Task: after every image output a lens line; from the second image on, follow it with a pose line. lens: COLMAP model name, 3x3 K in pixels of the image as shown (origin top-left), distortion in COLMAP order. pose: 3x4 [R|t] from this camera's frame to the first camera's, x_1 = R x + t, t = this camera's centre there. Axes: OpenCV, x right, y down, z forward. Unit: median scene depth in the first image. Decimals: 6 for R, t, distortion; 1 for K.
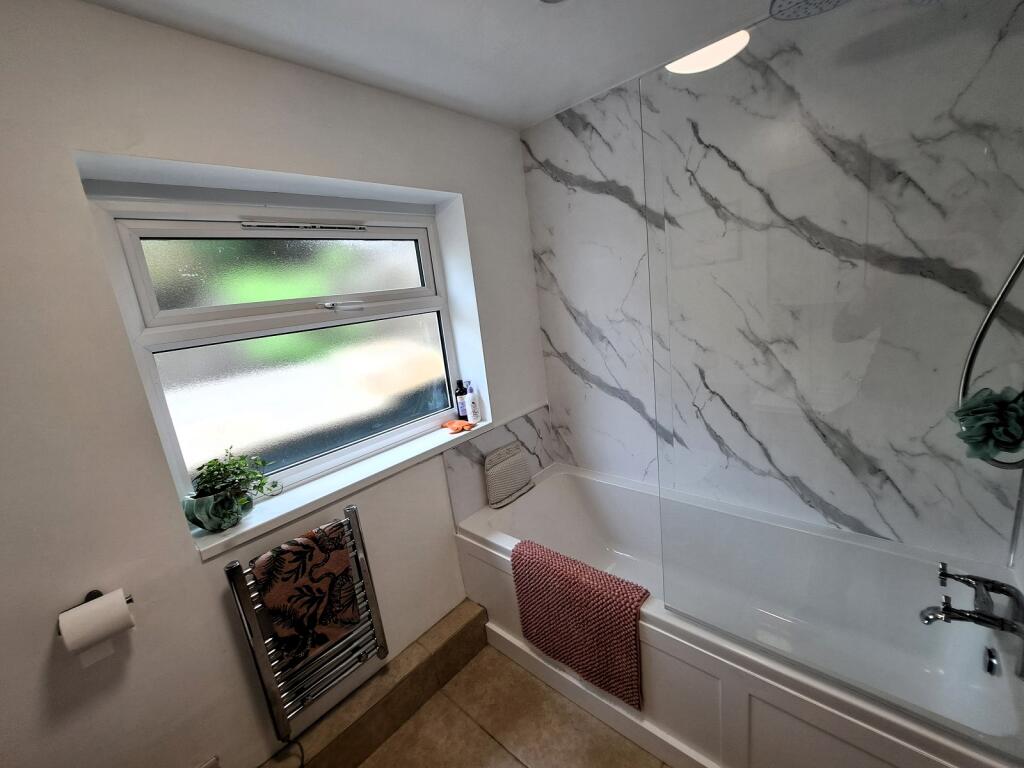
lens RADIAL K [[407.8, 0, 504.9], [0, 407.8, 378.8], [0, 0, 1]] dist [-0.017547, 0.000216]
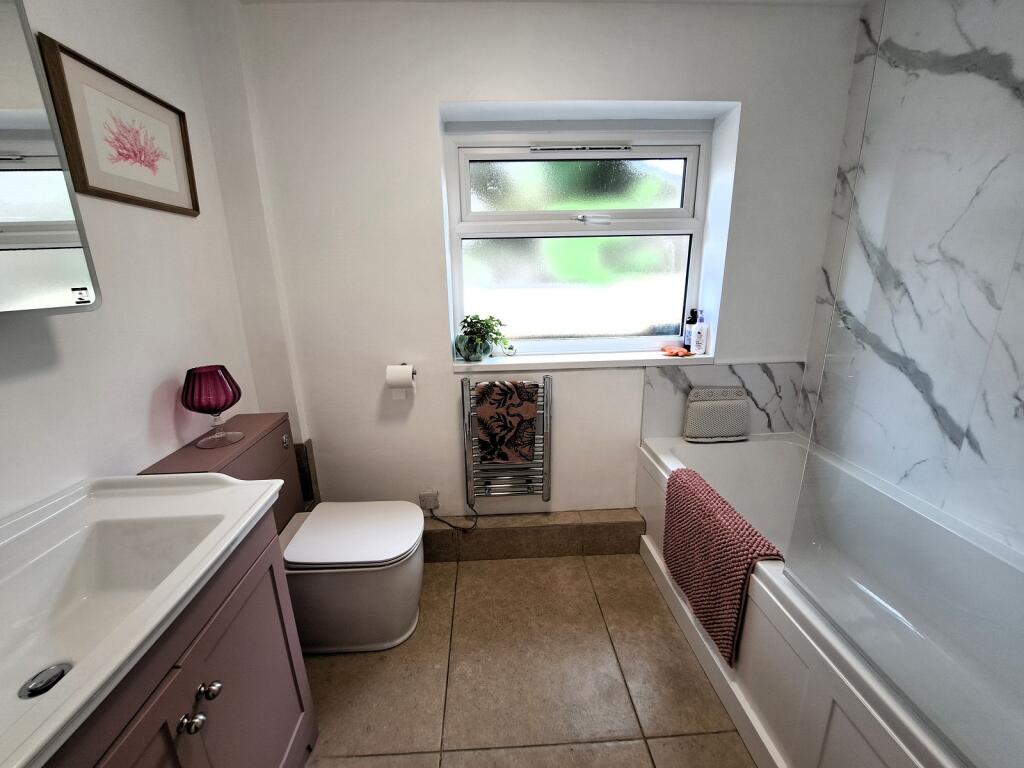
lens RADIAL K [[407.8, 0, 504.9], [0, 407.8, 378.8], [0, 0, 1]] dist [-0.017547, 0.000216]
pose [[0.706798, 0.280763, -0.649314, 0.276584], [-0.205751, 0.959776, 0.191041, 0.080509], [0.676833, -0.001430, 0.736135, -0.030117]]
